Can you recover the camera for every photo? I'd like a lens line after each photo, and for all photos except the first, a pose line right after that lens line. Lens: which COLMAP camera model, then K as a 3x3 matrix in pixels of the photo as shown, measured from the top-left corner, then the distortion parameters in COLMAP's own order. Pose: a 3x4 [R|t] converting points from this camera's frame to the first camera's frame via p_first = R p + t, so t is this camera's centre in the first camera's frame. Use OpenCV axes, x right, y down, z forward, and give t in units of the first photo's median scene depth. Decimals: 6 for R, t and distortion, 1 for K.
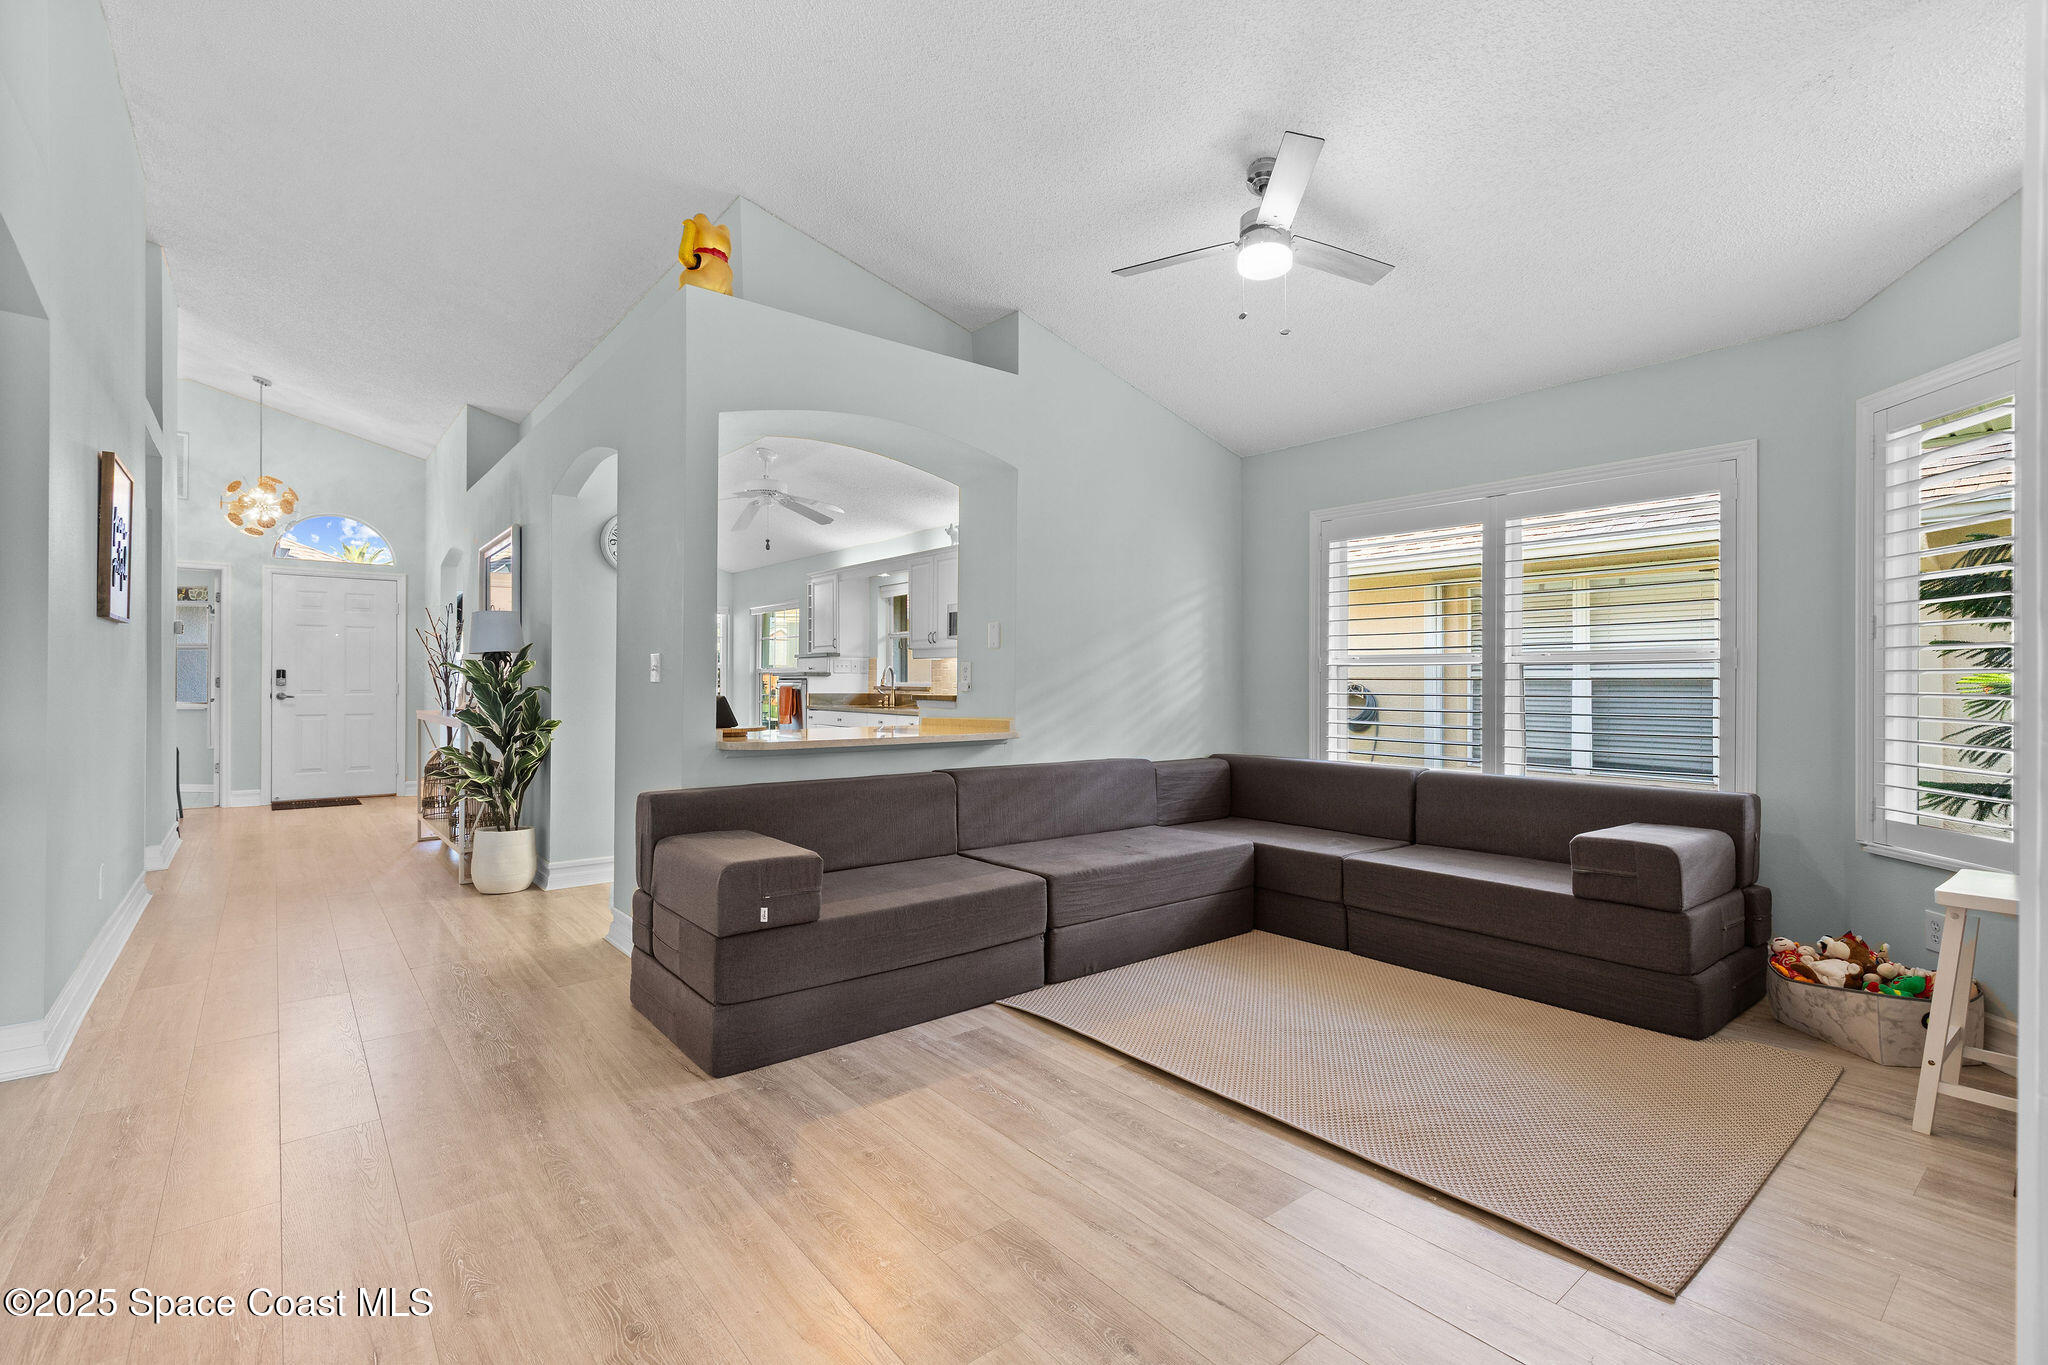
lens RADIAL K [[918.9, 0, 1028.4], [0, 918.9, 680.2], [0, 0, 1]] dist [0.003640, -0.000498]
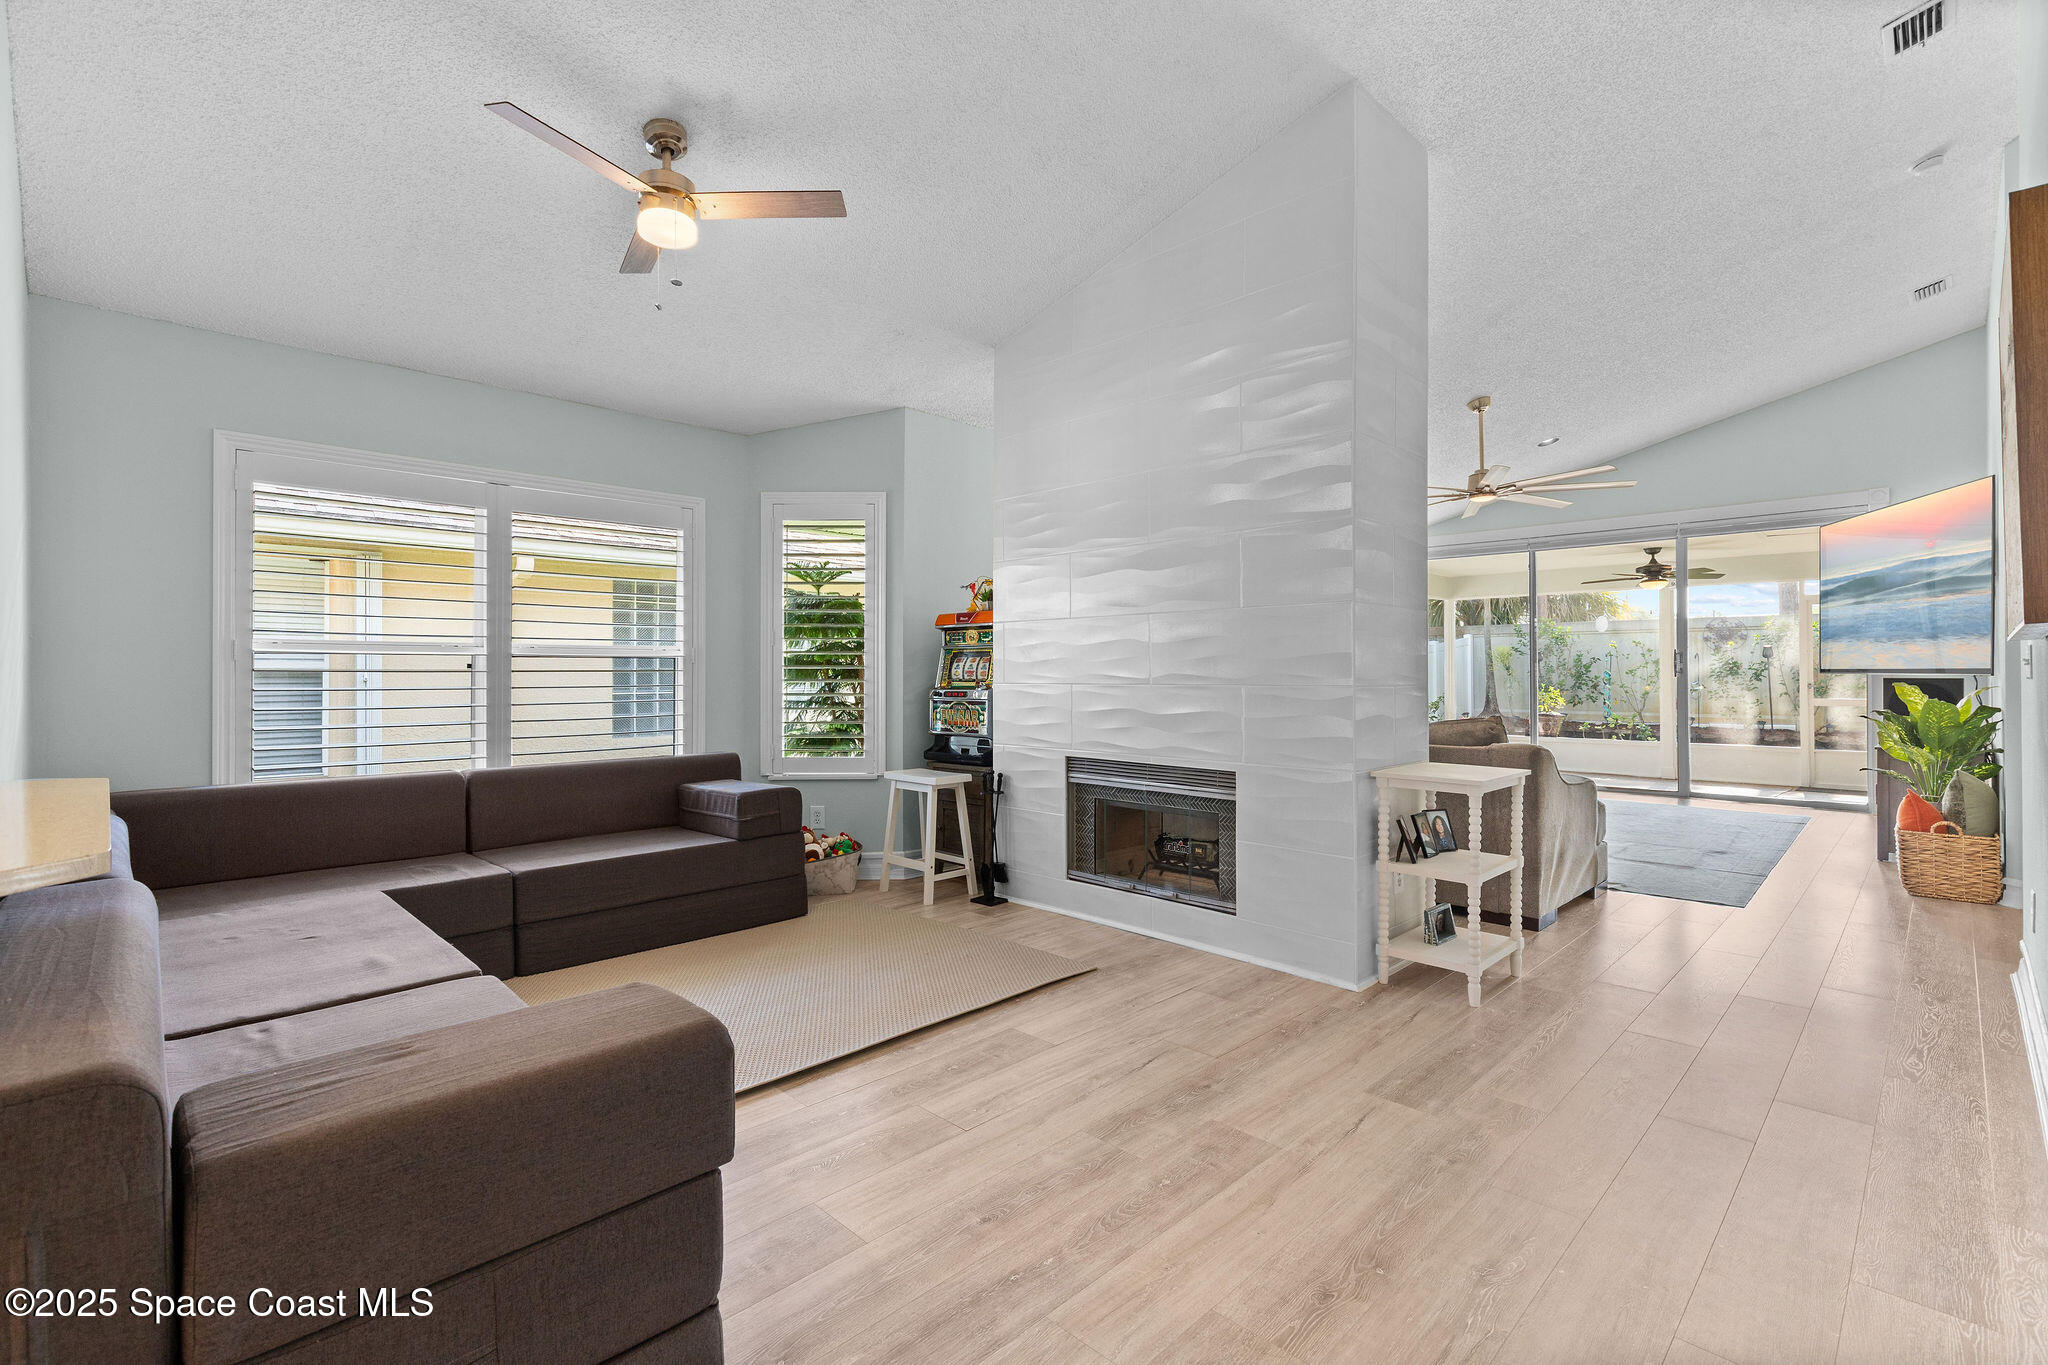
lens RADIAL K [[918.9, 0, 1033.6], [0, 918.9, 669.8], [0, 0, 1]] dist [0.003640, -0.000498]
pose [[-0.097007, -0.002980, 0.995279, -0.958741], [0.002740, 0.999991, 0.003261, -0.007628], [-0.995280, 0.003043, -0.096998, 0.952838]]
